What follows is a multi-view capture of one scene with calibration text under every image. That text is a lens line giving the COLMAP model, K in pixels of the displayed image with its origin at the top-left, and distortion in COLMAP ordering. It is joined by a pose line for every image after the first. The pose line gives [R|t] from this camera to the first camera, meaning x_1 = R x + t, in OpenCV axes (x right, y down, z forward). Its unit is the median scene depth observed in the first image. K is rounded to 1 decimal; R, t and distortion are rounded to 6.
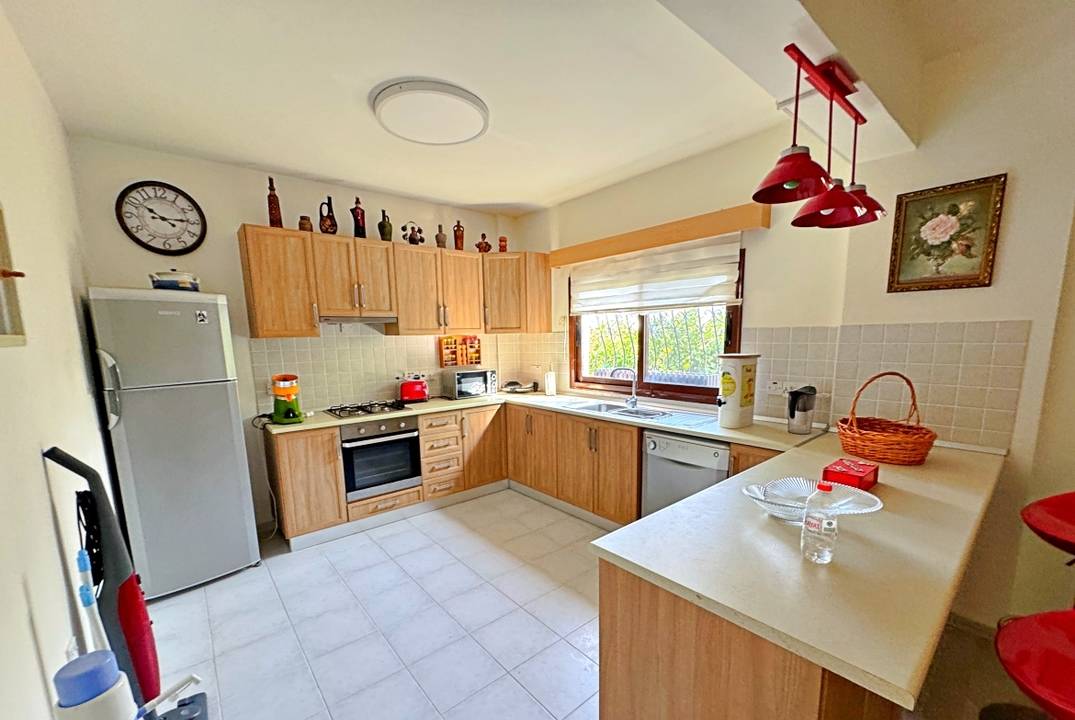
lens RADIAL K [[427.3, 0, 536.3], [0, 427.3, 403.3], [0, 0, 1]] dist [-0.001679, 0.000012]
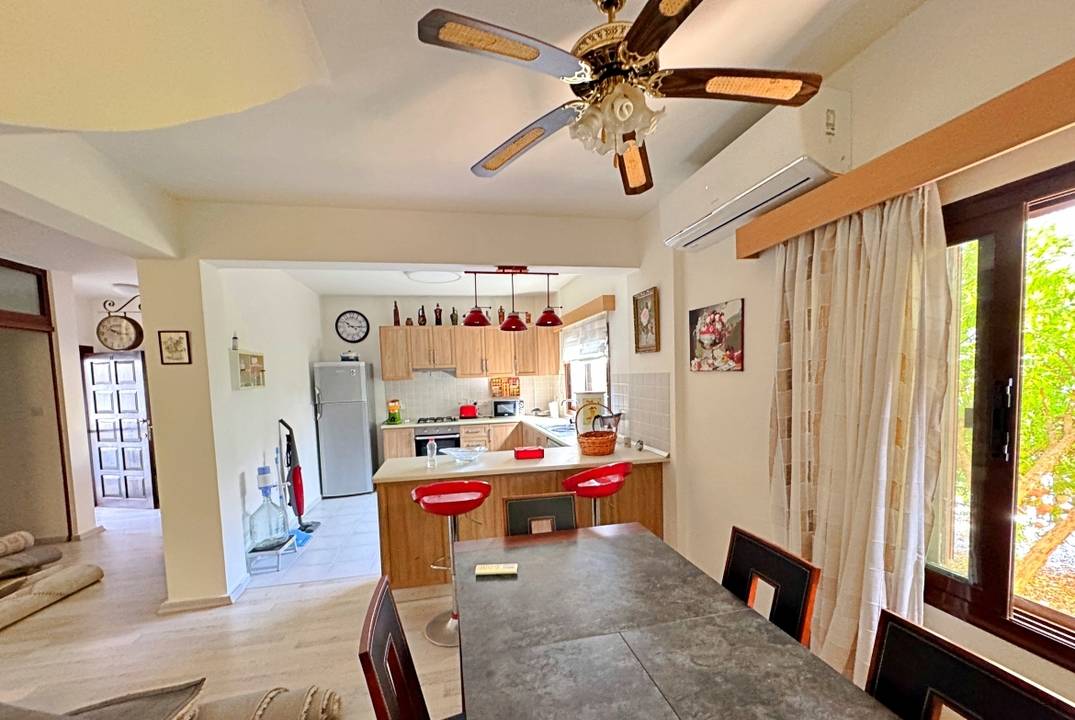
lens RADIAL K [[427.3, 0, 536.3], [0, 427.3, 403.3], [0, 0, 1]] dist [-0.001679, 0.000012]
pose [[0.880856, 0.022787, -0.472836, 0.810495], [-0.058901, 0.996354, -0.061713, 0.029132], [0.469706, 0.082211, 0.878987, -0.361732]]
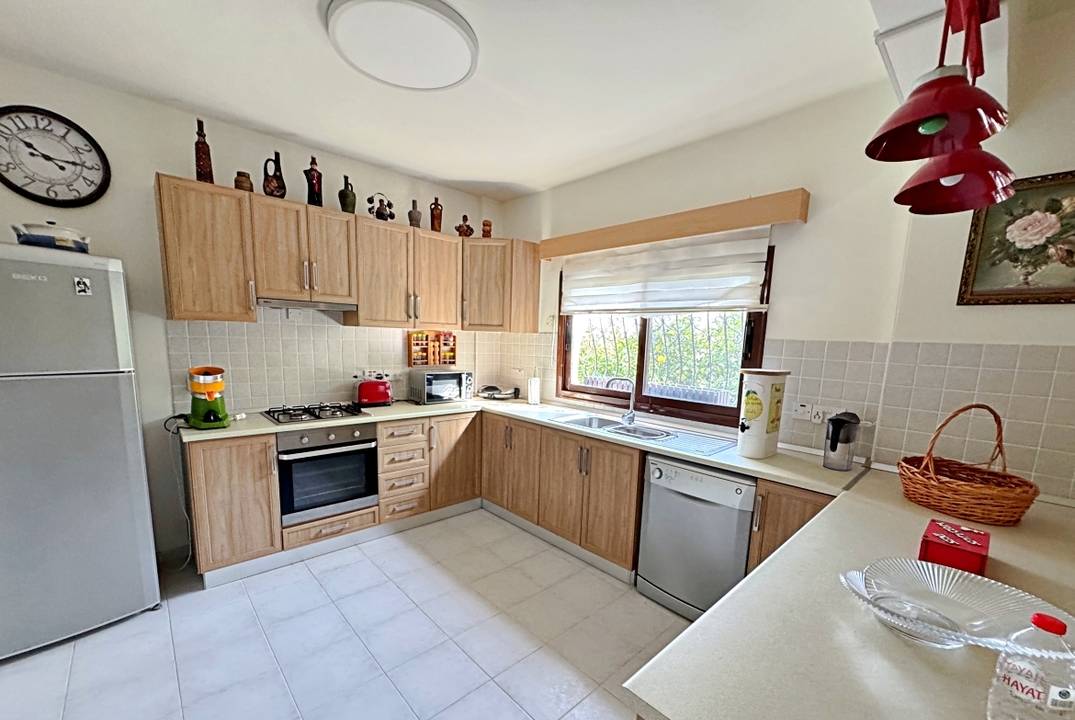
lens RADIAL K [[427.3, 0, 536.3], [0, 427.3, 403.3], [0, 0, 1]] dist [-0.001679, 0.000012]
pose [[0.997297, 0.043731, 0.059045, -0.016261], [-0.043552, 0.999042, -0.004324, -0.020402], [-0.059177, 0.001741, 0.998246, 0.148325]]
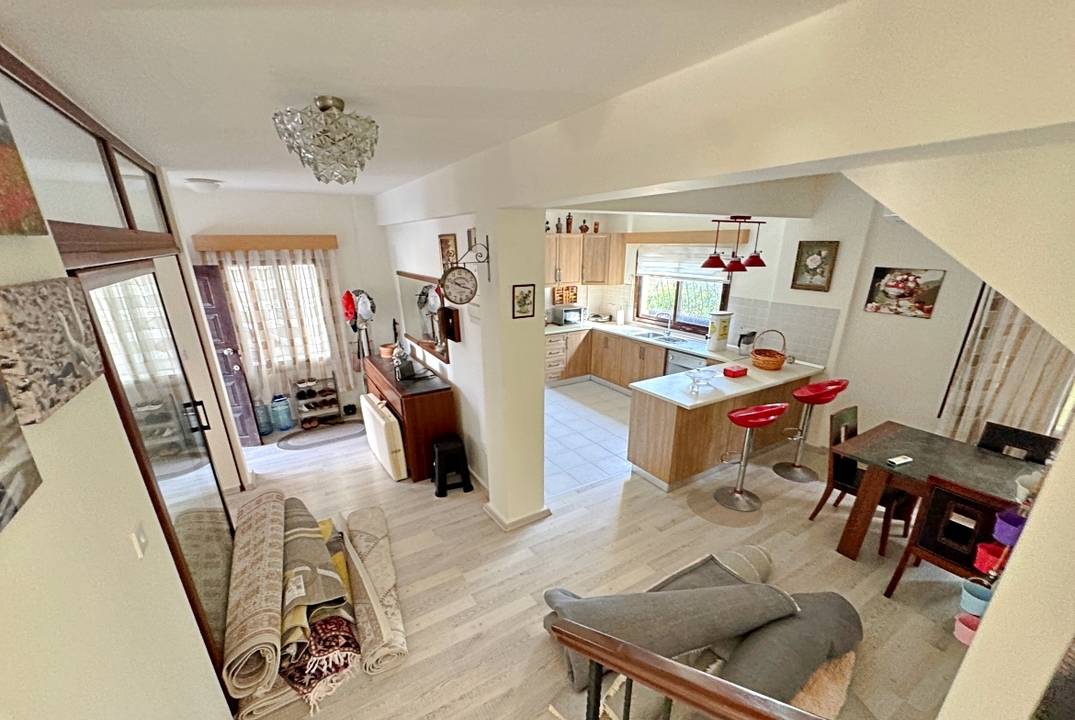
lens RADIAL K [[426.2, 0, 535.5], [0, 426.2, 396.9], [0, 0, 1]] dist [-0.001915, -0.000140]
pose [[0.987246, 0.064812, -0.145413, -0.036937], [-0.035598, 0.980124, 0.195168, -0.067727], [0.155172, -0.187502, 0.969930, -0.822231]]
